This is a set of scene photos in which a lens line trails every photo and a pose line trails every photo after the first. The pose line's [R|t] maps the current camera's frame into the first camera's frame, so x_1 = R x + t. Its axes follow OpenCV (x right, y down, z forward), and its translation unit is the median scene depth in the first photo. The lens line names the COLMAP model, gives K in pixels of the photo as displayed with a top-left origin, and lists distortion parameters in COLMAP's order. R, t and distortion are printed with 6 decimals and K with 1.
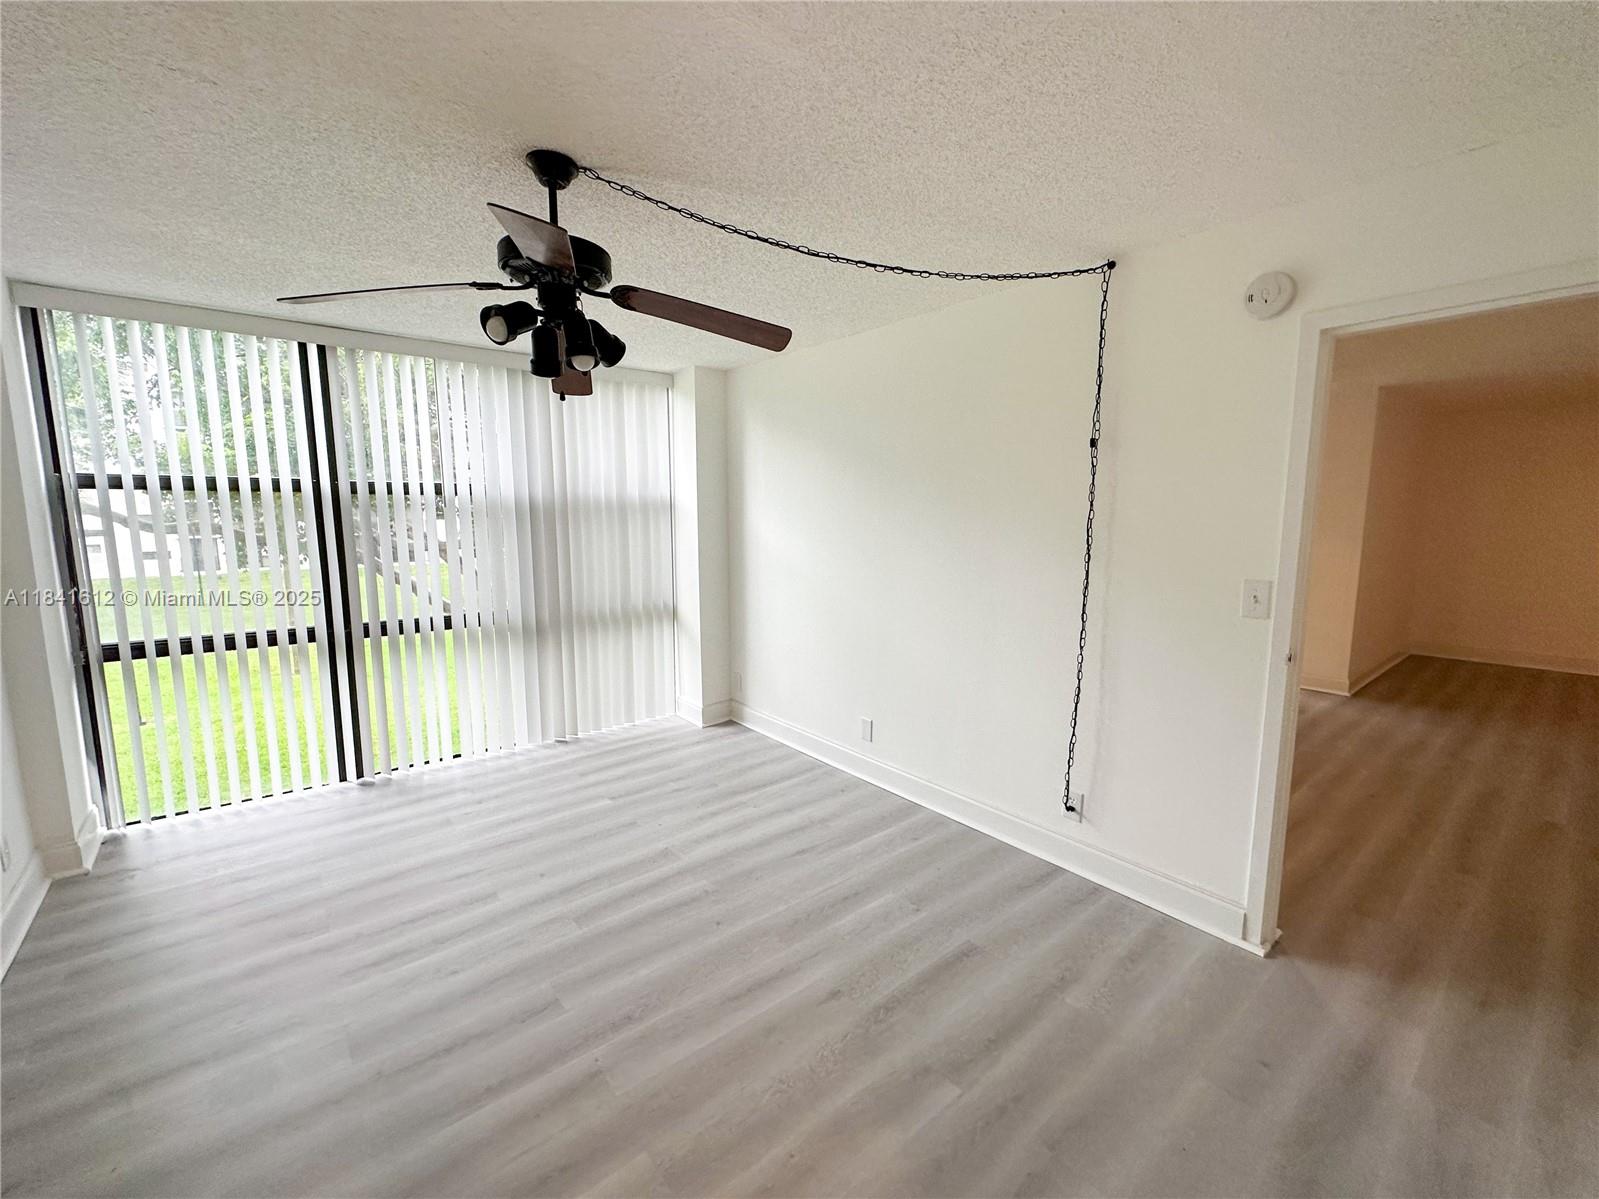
lens RADIAL K [[640.7, 0, 795.2], [0, 640.7, 610.0], [0, 0, 1]] dist [0.007580, -0.000909]
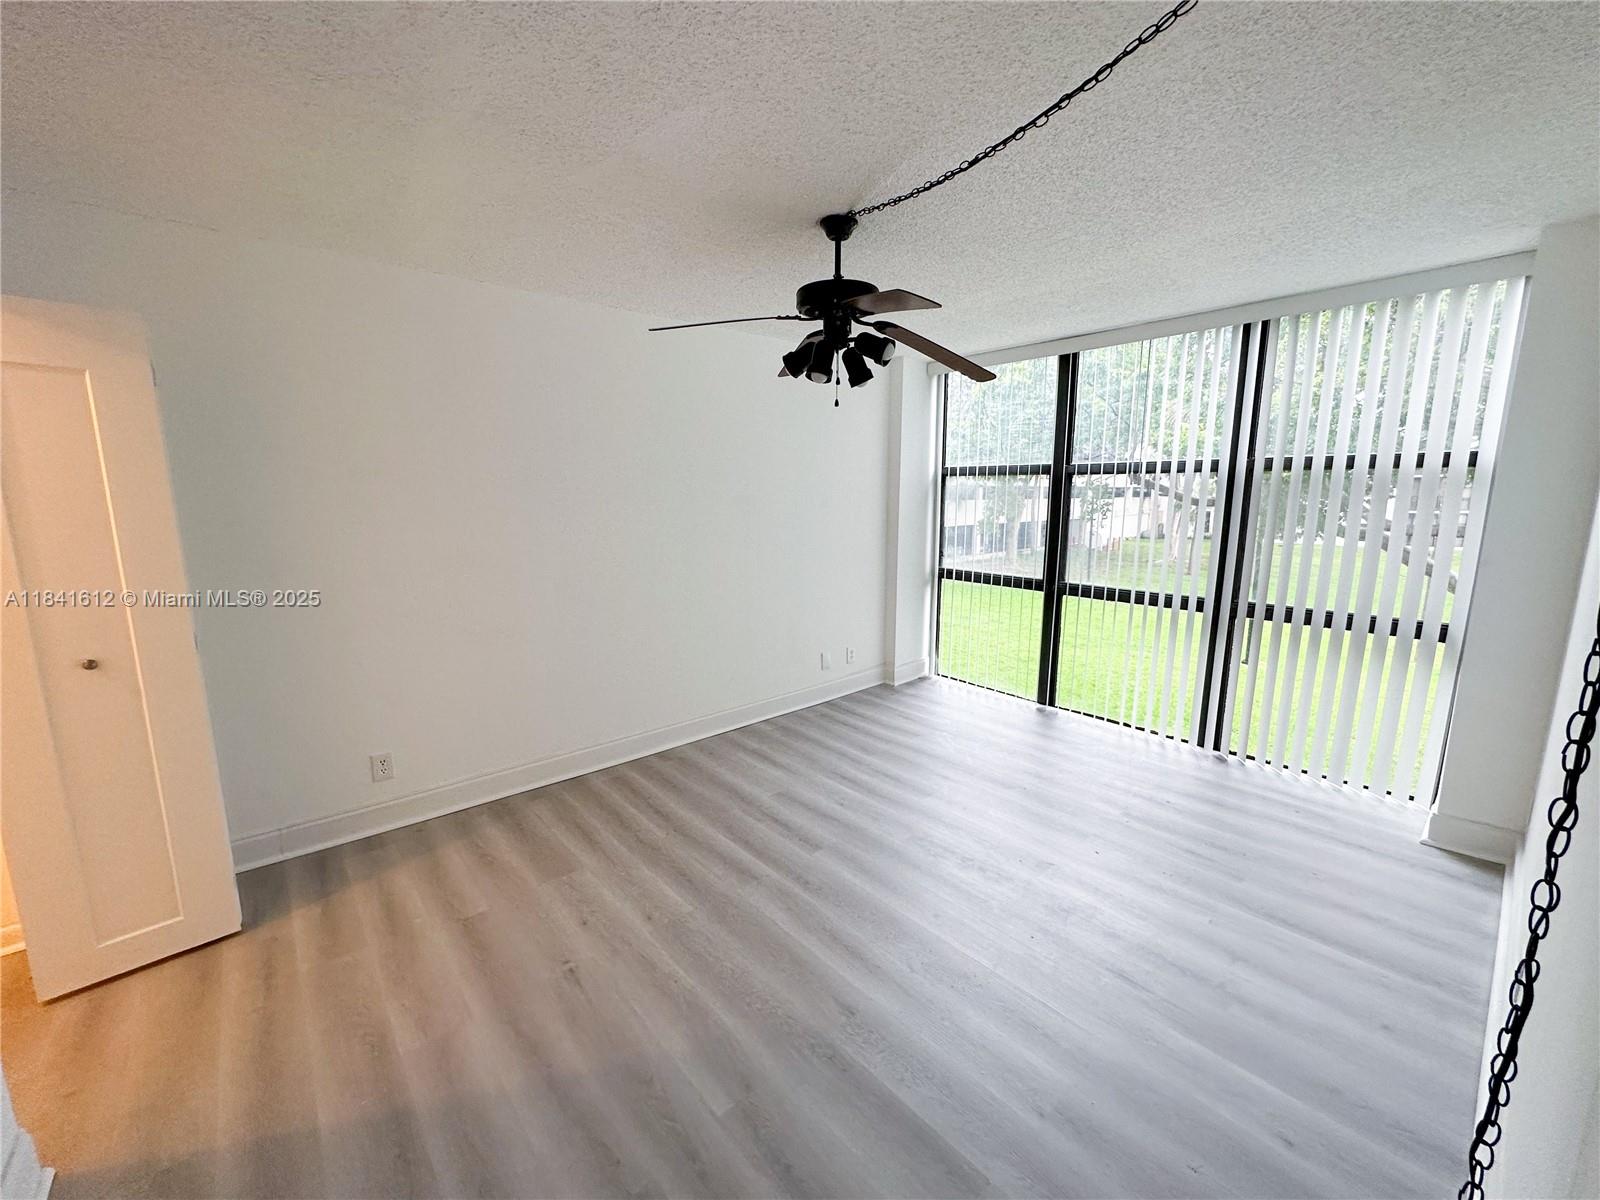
lens RADIAL K [[641.1, 0, 795.1], [0, 641.1, 597.4], [0, 0, 1]] dist [0.007580, -0.000909]
pose [[0.043103, 0.157089, -0.986643, 0.387166], [-0.150611, 0.977297, 0.149022, -0.041389], [0.987653, 0.142176, 0.065784, 0.352471]]
